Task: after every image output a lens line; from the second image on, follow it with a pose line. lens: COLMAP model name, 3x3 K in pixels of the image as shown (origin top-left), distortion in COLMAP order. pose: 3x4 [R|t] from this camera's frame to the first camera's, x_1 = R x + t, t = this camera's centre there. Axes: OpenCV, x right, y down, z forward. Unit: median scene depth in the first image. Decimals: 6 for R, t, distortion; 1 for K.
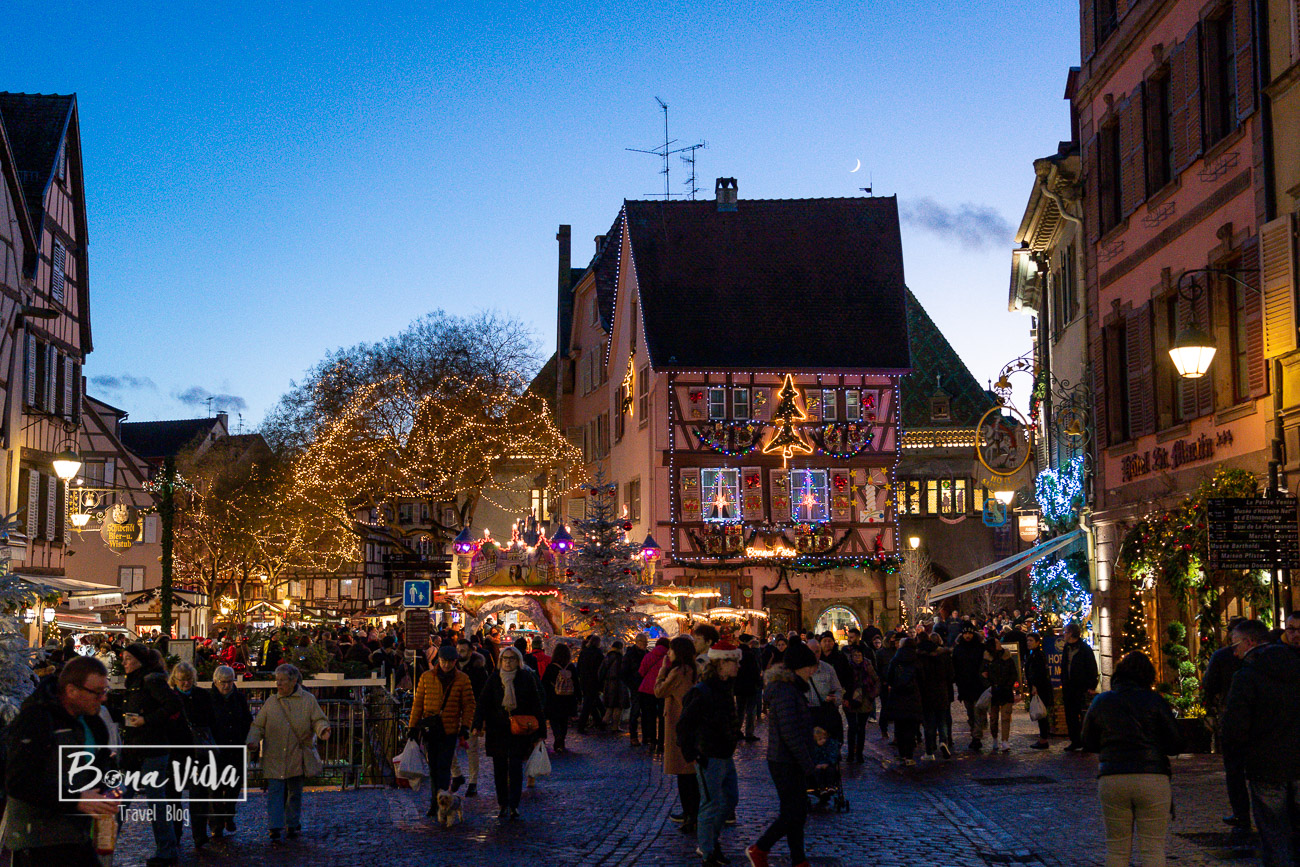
lens RADIAL K [[1635.9, 0, 652.0], [0, 1635.9, 426.0], [0, 0, 1]] dist [0.075008, 0.000000]
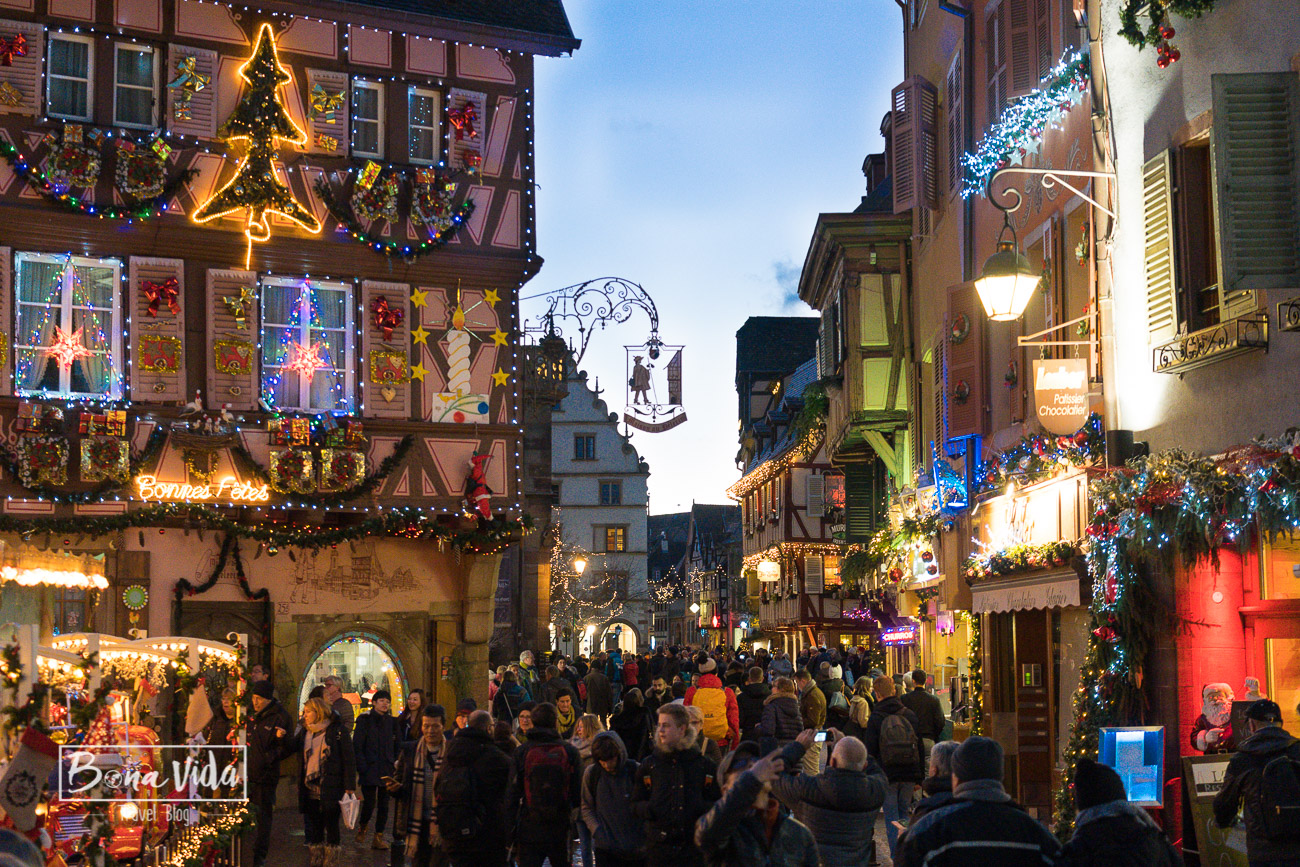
lens RADIAL K [[1973.8, 0, 647.3], [0, 1973.8, 439.7], [0, 0, 1]] dist [0.015797, 0.000000]
pose [[0.932936, 0.039182, 0.357903, 0.005654], [-0.040582, 0.999170, -0.003602, 0.063050], [-0.357747, -0.011164, 0.933752, 0.541051]]
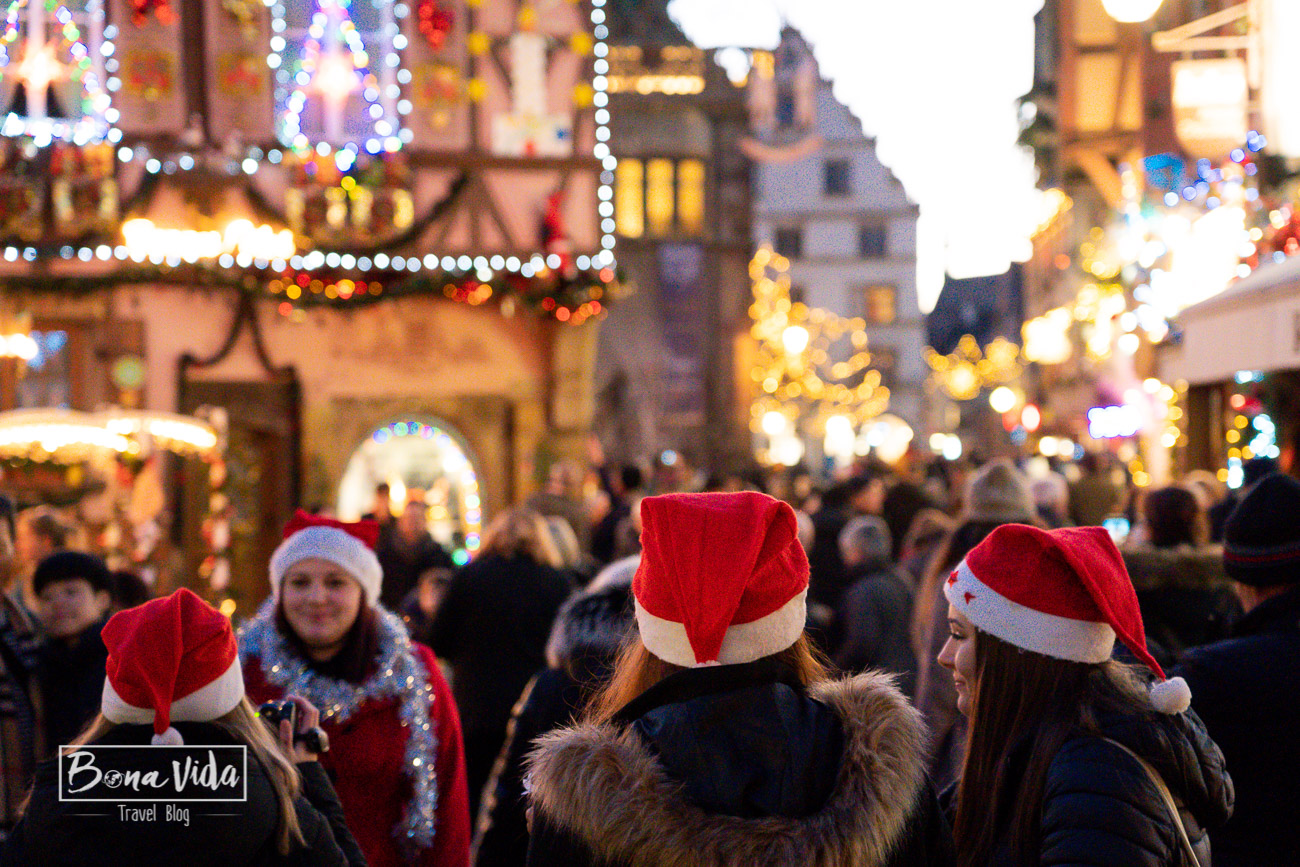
lens RADIAL K [[2758.2, 0, 650.3], [0, 2758.2, 430.7], [0, 0, 1]] dist [0.091413, 0.000000]
pose [[0.966303, 0.000816, 0.257405, 0.020097], [-0.026104, 0.995150, 0.094841, 0.061183], [-0.256079, -0.098364, 0.961638, 0.482457]]
